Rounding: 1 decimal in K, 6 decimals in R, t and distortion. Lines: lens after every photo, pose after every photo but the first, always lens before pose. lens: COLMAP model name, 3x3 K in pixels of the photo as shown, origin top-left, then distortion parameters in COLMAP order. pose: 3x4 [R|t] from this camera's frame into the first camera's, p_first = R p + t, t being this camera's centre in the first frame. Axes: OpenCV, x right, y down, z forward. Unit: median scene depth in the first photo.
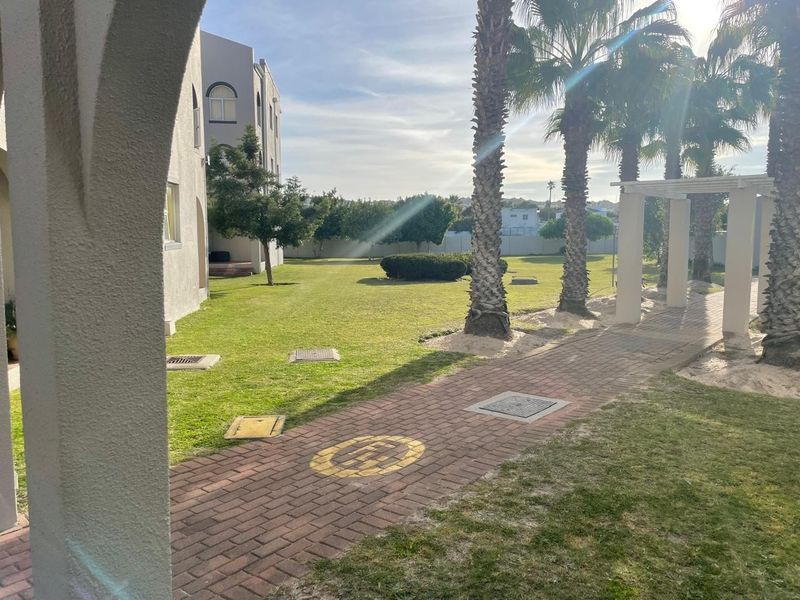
lens RADIAL K [[601.4, 0, 405.2], [0, 601.4, 287.6], [0, 0, 1]] dist [0.095522, -0.128690]
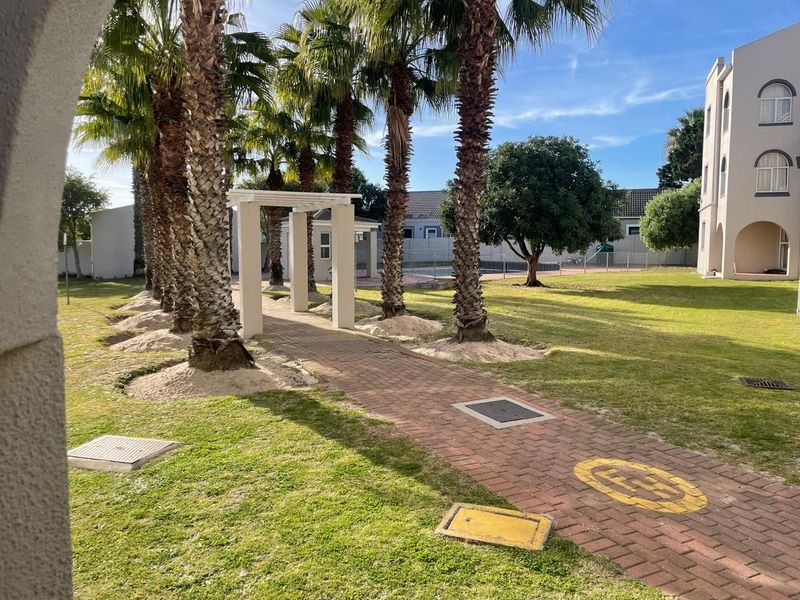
lens RADIAL K [[601.4, 0, 405.2], [0, 601.4, 287.6], [0, 0, 1]] dist [0.095522, -0.128690]
pose [[0.435660, -0.069429, 0.897430, -0.986204], [0.083000, 0.995872, 0.036753, -0.079469], [-0.896277, 0.058475, 0.439624, 0.859842]]
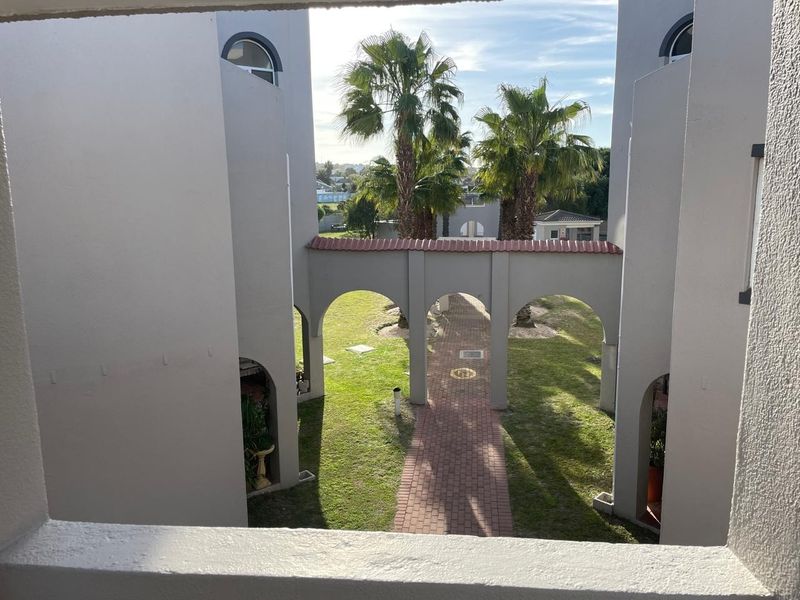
lens RADIAL K [[601.4, 0, 405.2], [0, 601.4, 287.6], [0, 0, 1]] dist [0.095522, -0.128690]
pose [[0.846461, -0.101832, 0.522622, -2.070272], [0.062524, 0.993760, 0.092365, -0.553984], [-0.528766, -0.045507, 0.847547, -1.734202]]
